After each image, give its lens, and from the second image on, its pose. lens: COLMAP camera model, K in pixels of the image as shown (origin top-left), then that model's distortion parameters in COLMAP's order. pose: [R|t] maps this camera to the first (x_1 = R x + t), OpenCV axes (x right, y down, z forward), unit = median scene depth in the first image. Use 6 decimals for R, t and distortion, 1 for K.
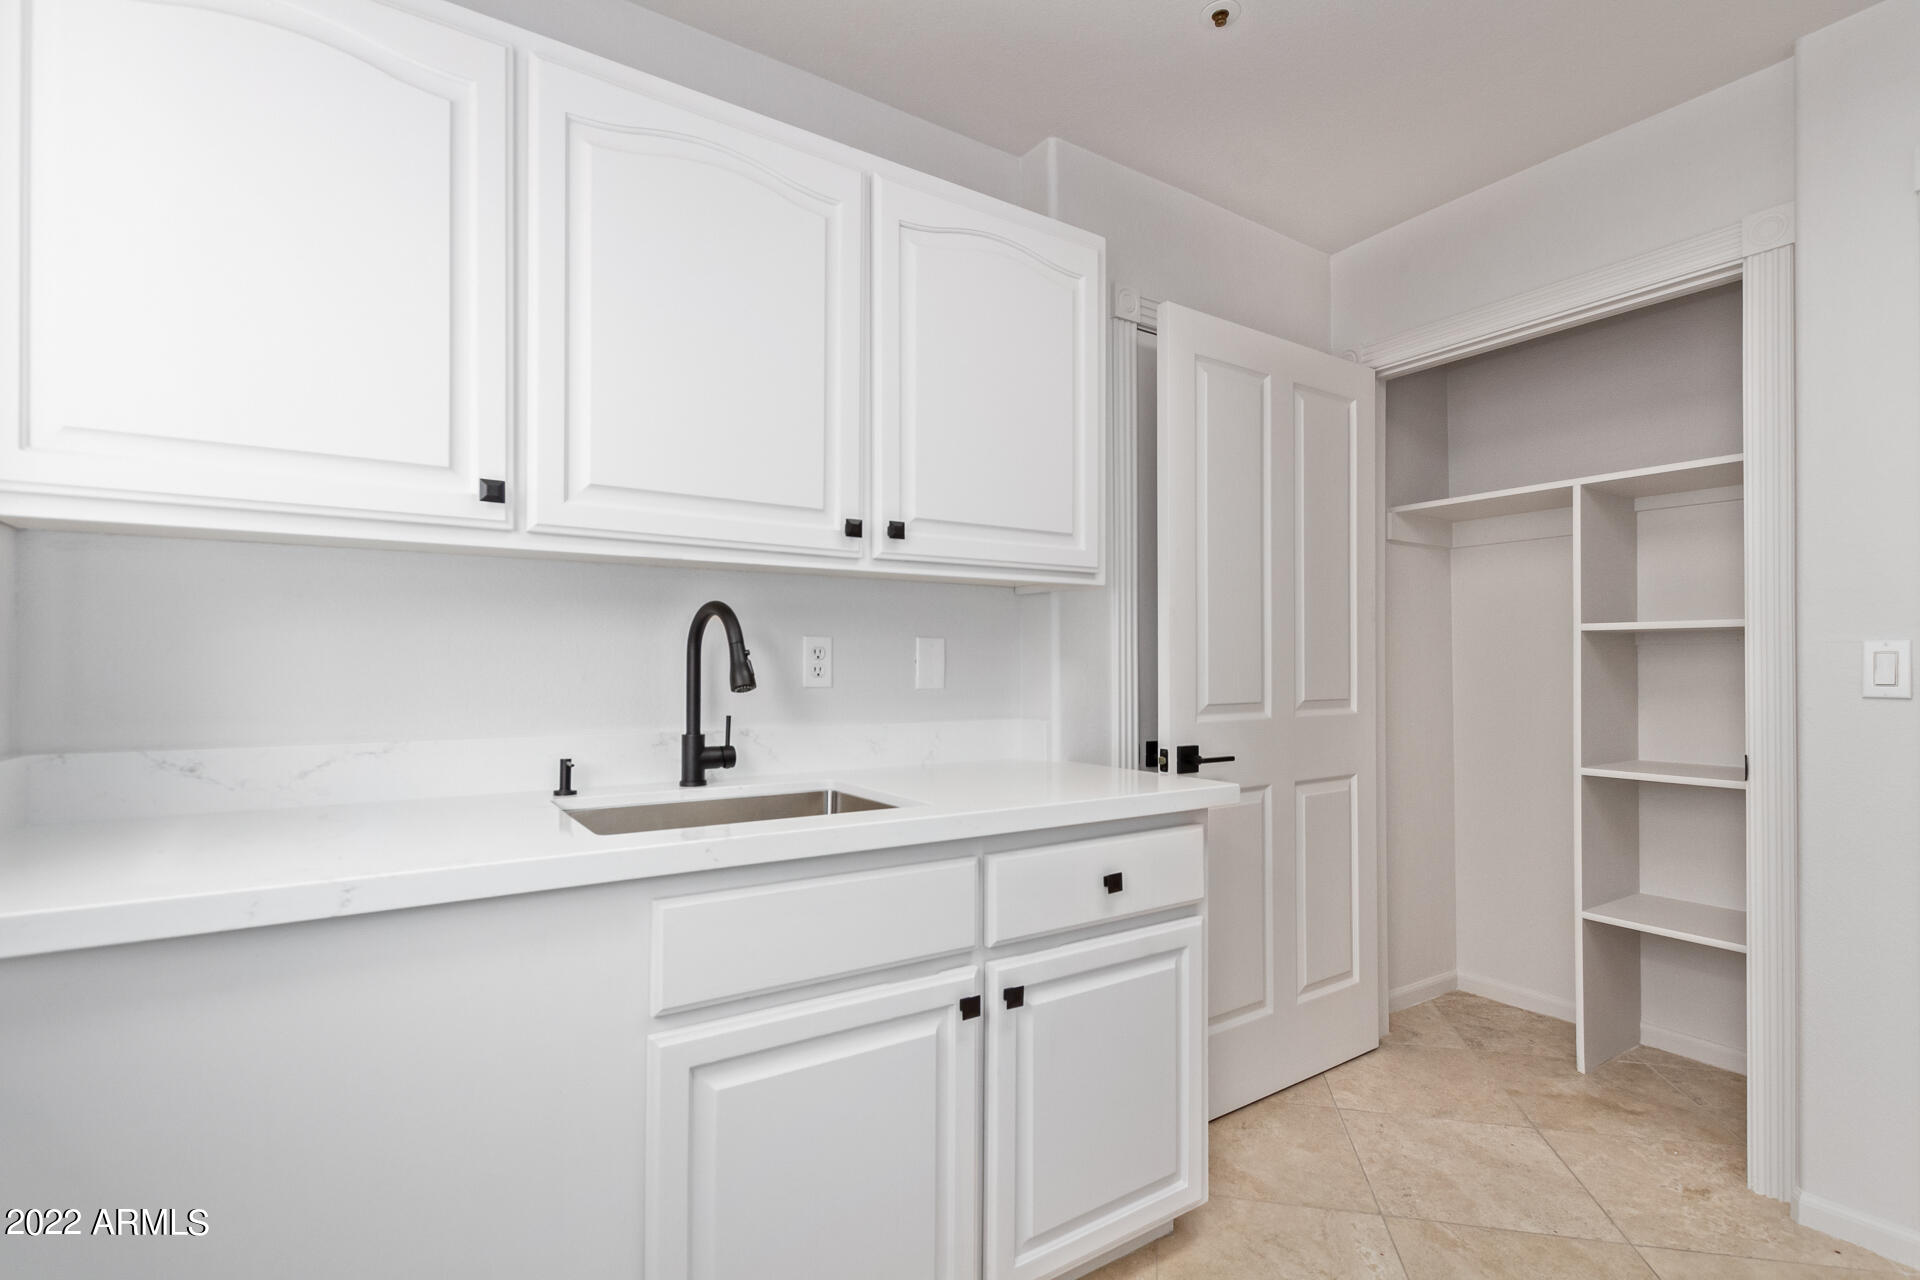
lens RADIAL K [[910.4, 0, 986.5], [0, 910.4, 658.7], [0, 0, 1]] dist [0.008412, 0.000464]
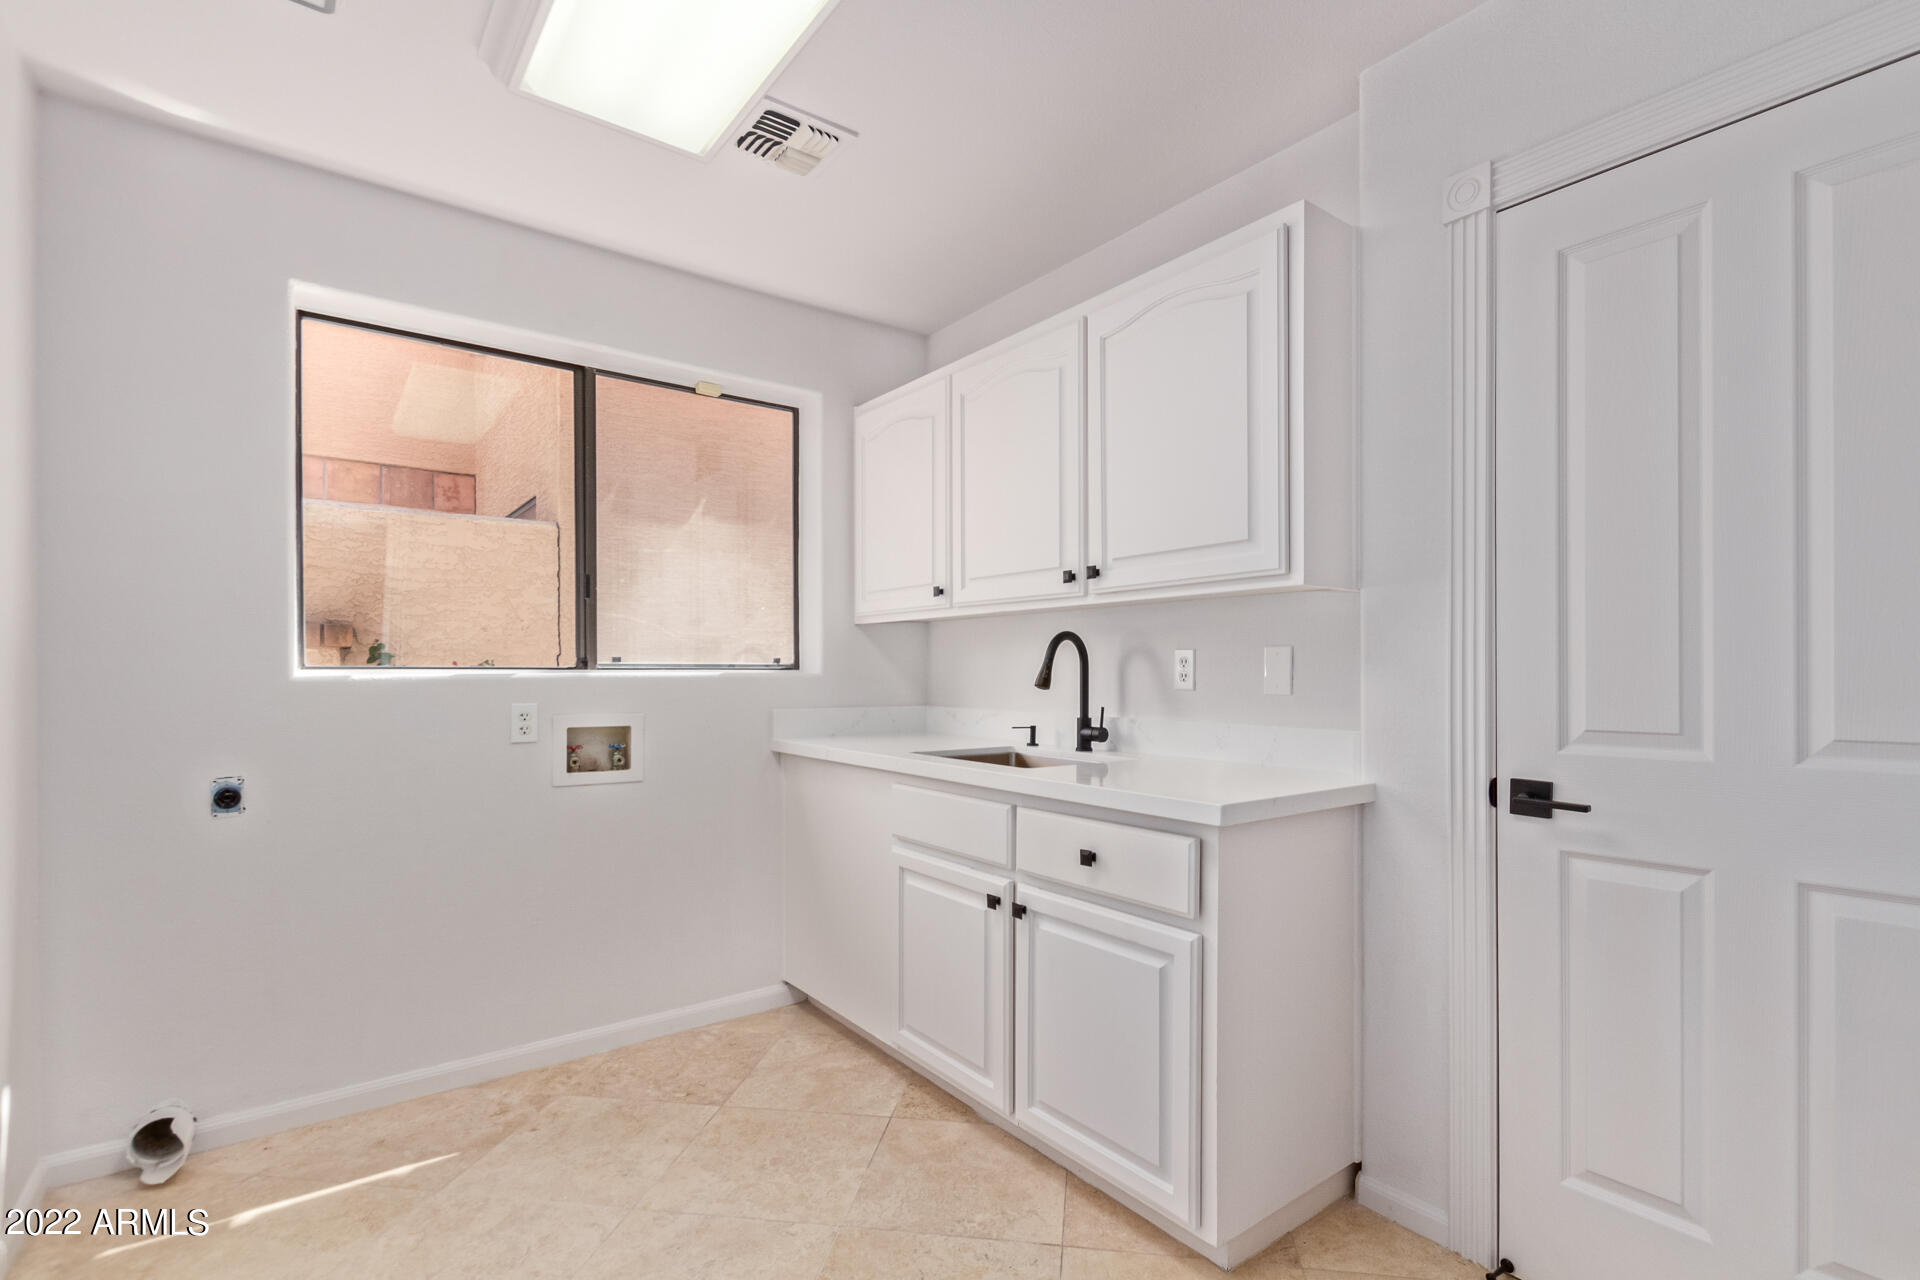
lens RADIAL K [[887.7, 0, 961.1], [0, 887.7, 673.4], [0, 0, 1]] dist [-0.001195, -0.000079]
pose [[0.043669, -0.002158, -0.999044, 1.177668], [0.010831, 0.999940, -0.001687, 0.008732], [0.998987, -0.010747, 0.043690, 0.731194]]
